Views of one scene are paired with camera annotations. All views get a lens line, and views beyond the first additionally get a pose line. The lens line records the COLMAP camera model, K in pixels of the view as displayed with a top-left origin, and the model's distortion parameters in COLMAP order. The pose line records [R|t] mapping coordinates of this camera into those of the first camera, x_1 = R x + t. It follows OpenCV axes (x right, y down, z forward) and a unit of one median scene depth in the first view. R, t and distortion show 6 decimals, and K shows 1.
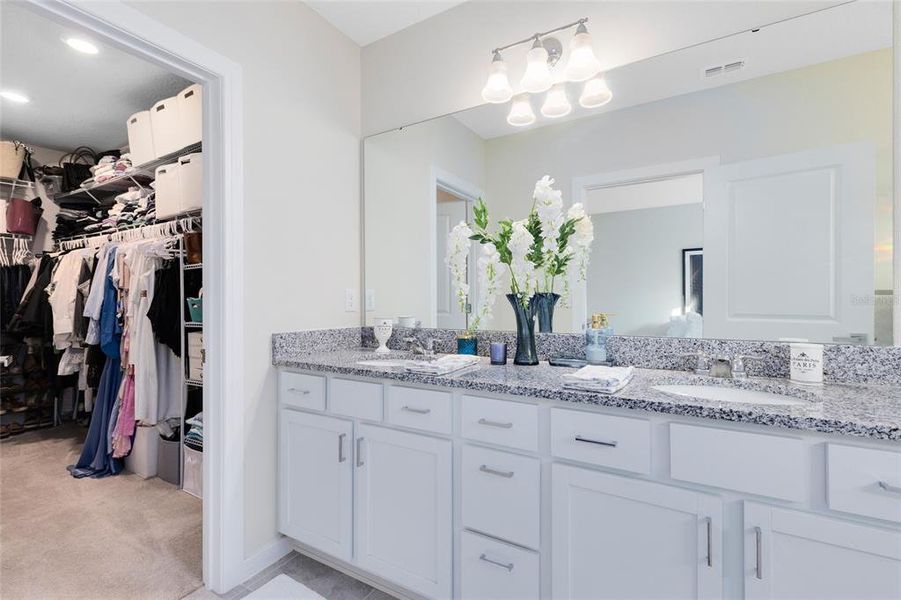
lens RADIAL K [[404.7, 0, 450.3], [0, 404.7, 298.7], [0, 0, 1]] dist [0.002385, -0.000708]
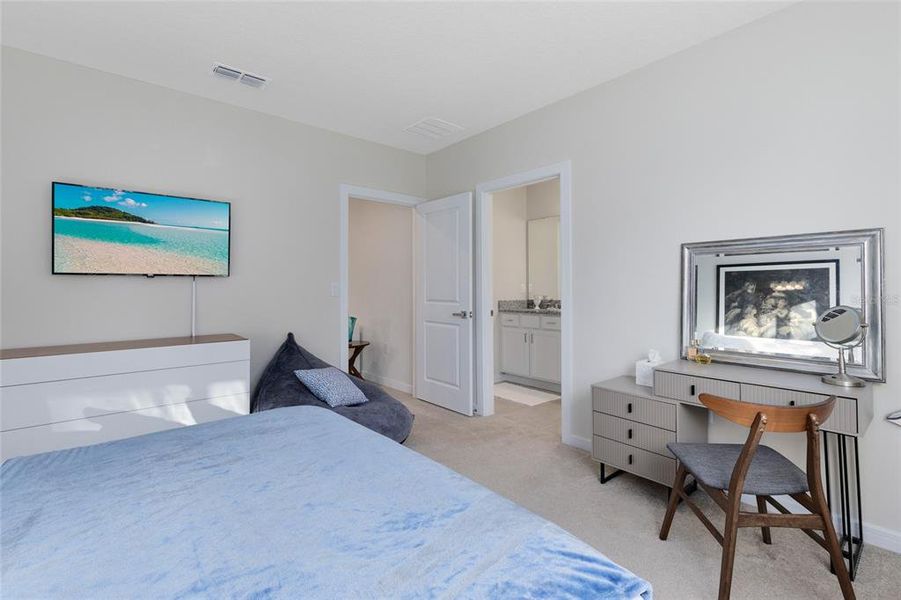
lens RADIAL K [[404.7, 0, 424.4], [0, 404.7, 285.8], [0, 0, 1]] dist [0.002385, -0.000708]
pose [[0.935440, 0.009246, -0.353364, 0.073412], [-0.009354, 0.999955, 0.001402, -0.015192], [0.353361, 0.001994, 0.935485, -1.696348]]
